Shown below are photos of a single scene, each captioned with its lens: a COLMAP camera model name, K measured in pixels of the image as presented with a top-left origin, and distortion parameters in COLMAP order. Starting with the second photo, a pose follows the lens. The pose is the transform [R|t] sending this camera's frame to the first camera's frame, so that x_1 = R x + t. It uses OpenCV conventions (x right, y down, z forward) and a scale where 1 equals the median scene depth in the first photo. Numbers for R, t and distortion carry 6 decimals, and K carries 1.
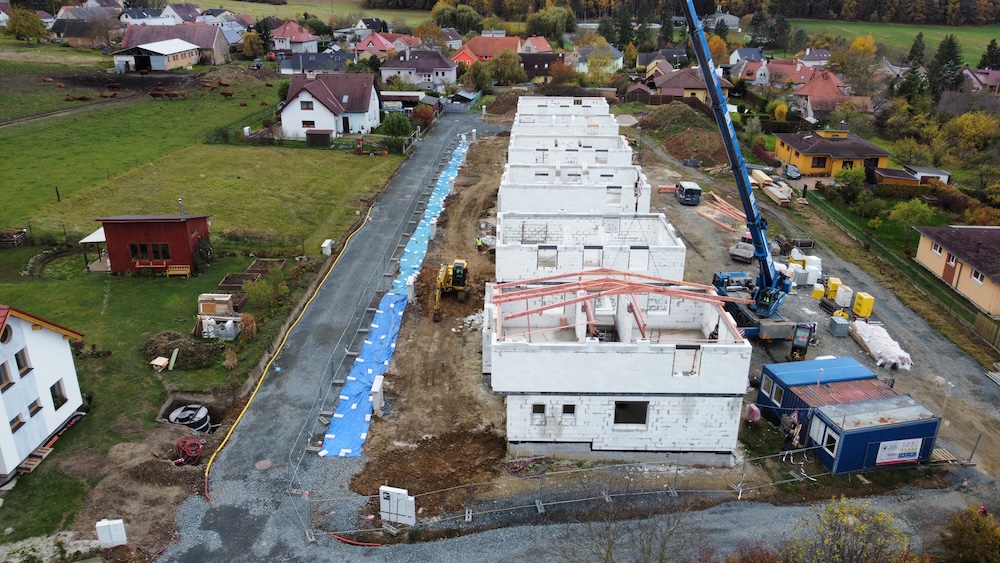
lens RADIAL K [[757.3, 0, 496.1], [0, 757.3, 283.9], [0, 0, 1]] dist [0.001683, -0.002979]
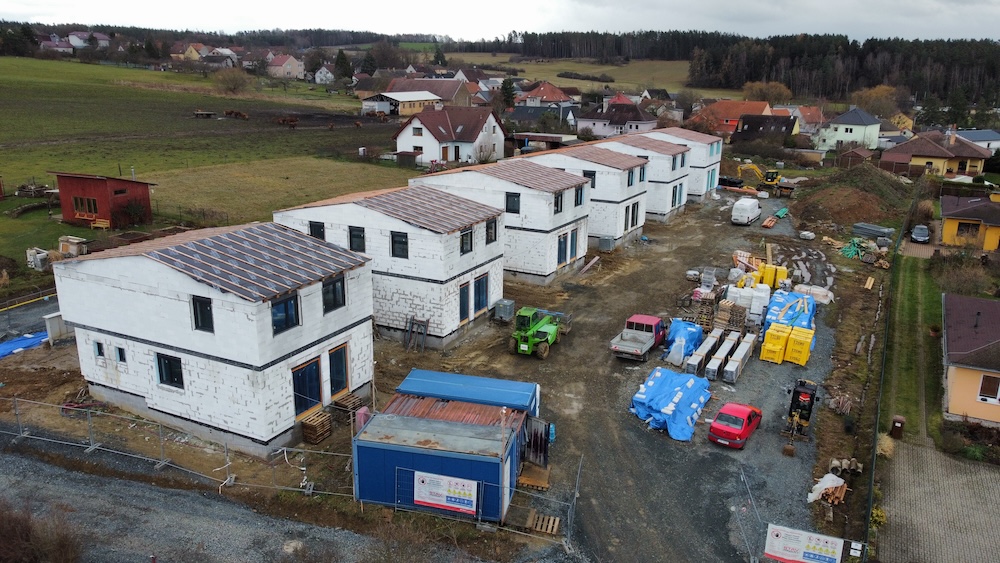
lens RADIAL K [[757.3, 0, 497.7], [0, 757.3, 279.7], [0, 0, 1]] dist [0.001683, -0.002979]
pose [[0.897600, 0.124464, -0.422875, 0.858192], [-0.170551, 0.982657, -0.072790, 0.064659], [0.406481, 0.137458, 0.903260, 0.333519]]
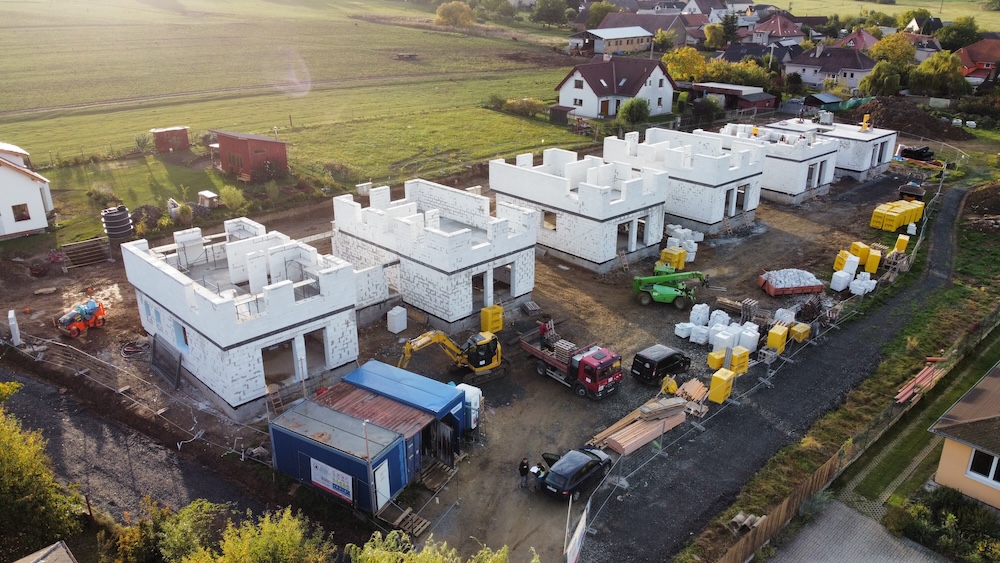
lens RADIAL K [[757.3, 0, 501.3], [0, 757.3, 284.0], [0, 0, 1]] dist [0.001683, -0.002979]
pose [[0.708088, 0.257858, -0.657359, 1.165471], [-0.258626, 0.960956, 0.098364, -0.121795], [0.657057, 0.100360, 0.747131, 0.468122]]
